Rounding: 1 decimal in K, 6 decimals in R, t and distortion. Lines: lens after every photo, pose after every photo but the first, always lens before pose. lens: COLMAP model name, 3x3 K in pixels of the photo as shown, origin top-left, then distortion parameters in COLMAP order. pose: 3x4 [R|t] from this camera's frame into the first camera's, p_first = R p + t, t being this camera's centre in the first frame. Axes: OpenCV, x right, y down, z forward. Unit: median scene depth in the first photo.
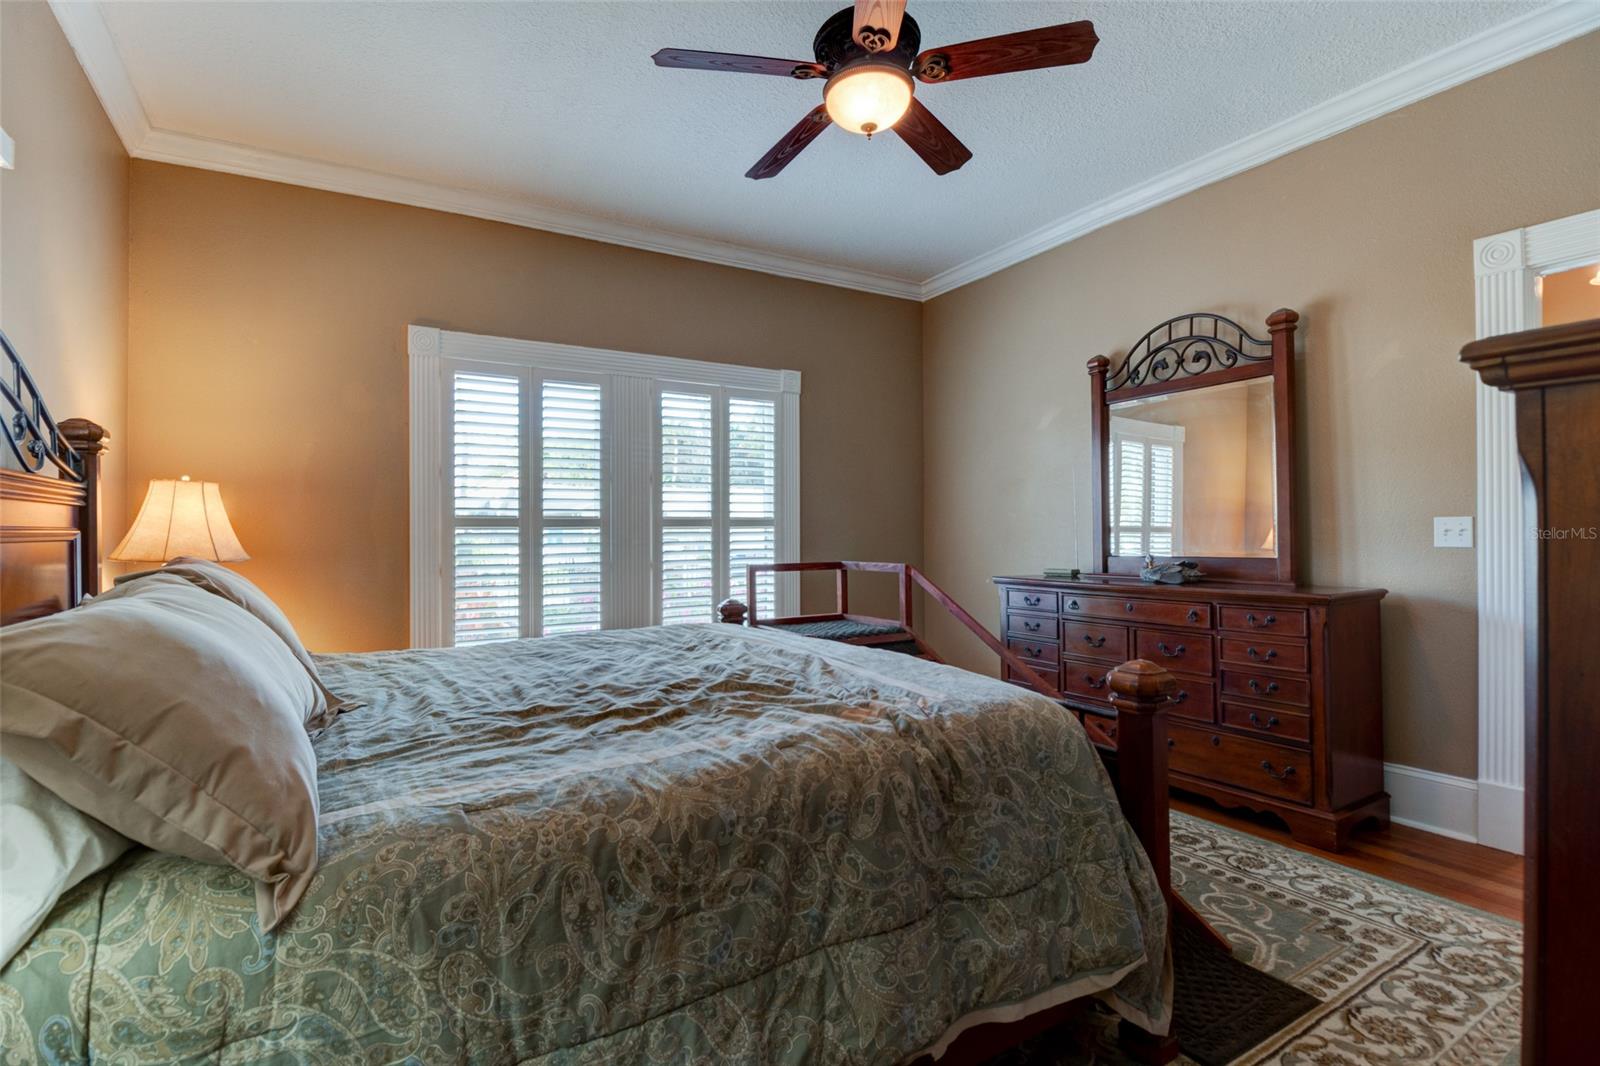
lens RADIAL K [[751.3, 0, 798.8], [0, 751.3, 529.7], [0, 0, 1]] dist [-0.021212, -0.001687]
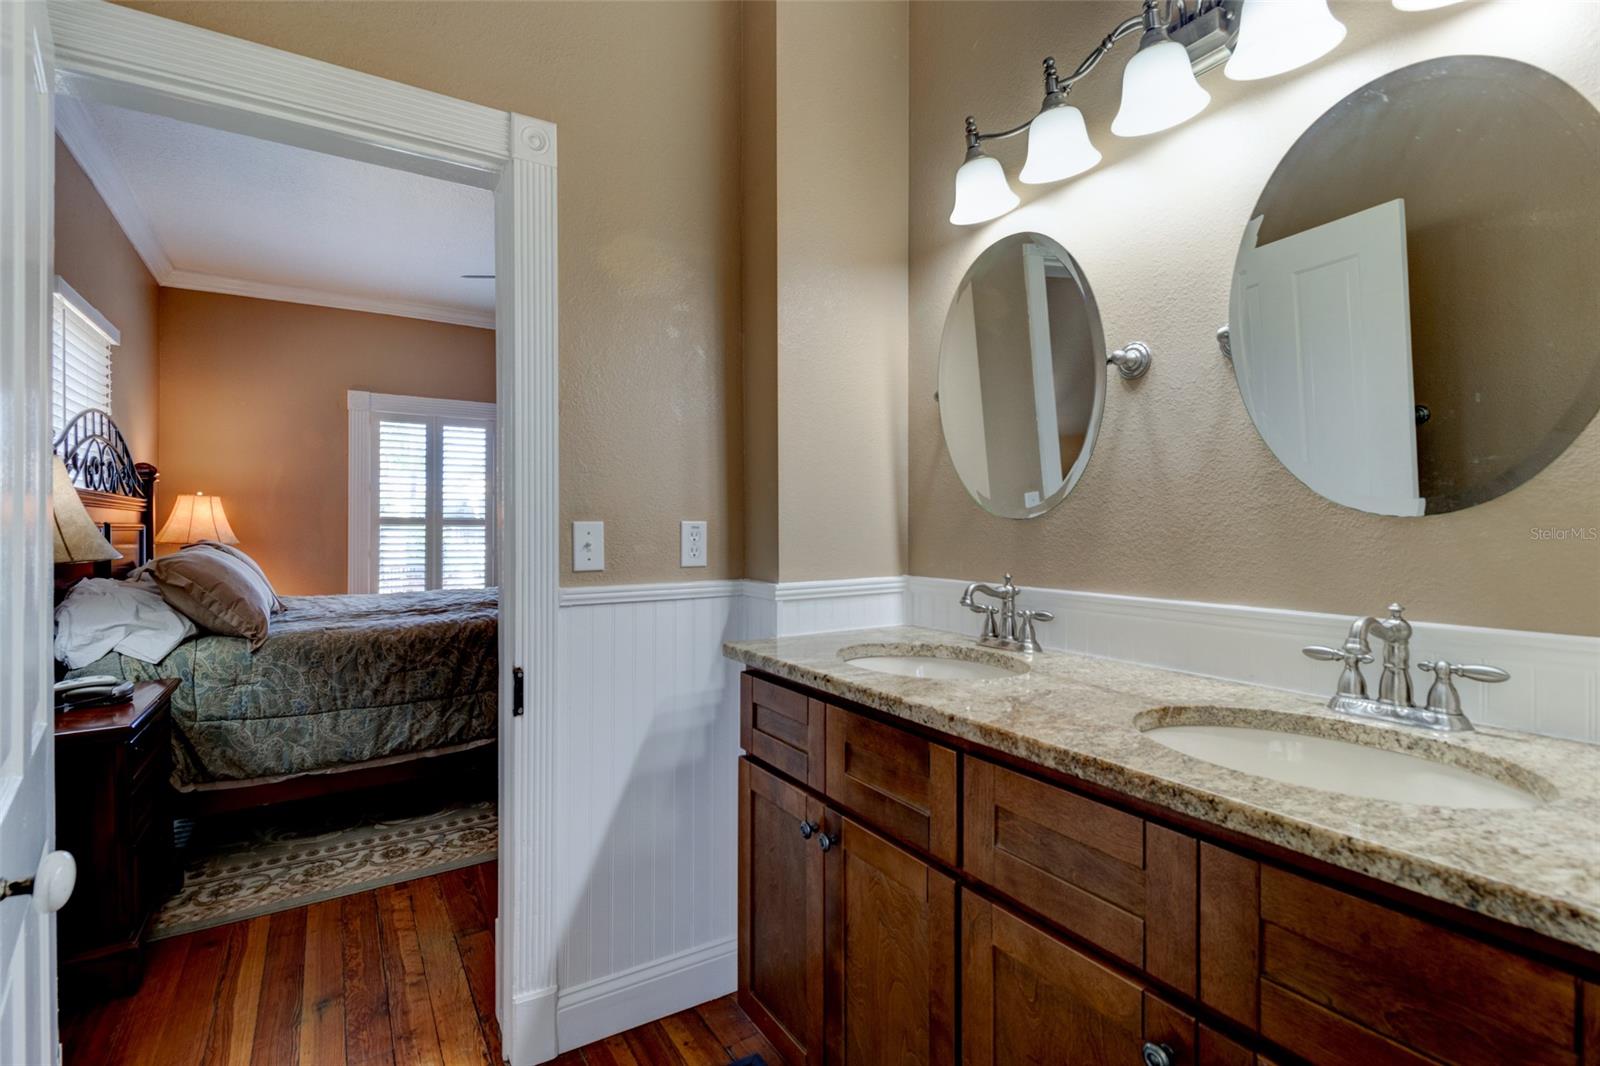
lens RADIAL K [[751.3, 0, 842.3], [0, 751.3, 533.0], [0, 0, 1]] dist [-0.021212, -0.001687]
pose [[0.998415, 0.009069, 0.055544, 1.298579], [-0.009315, 0.999948, 0.004157, -0.003716], [-0.055503, -0.004668, 0.998448, -1.835982]]
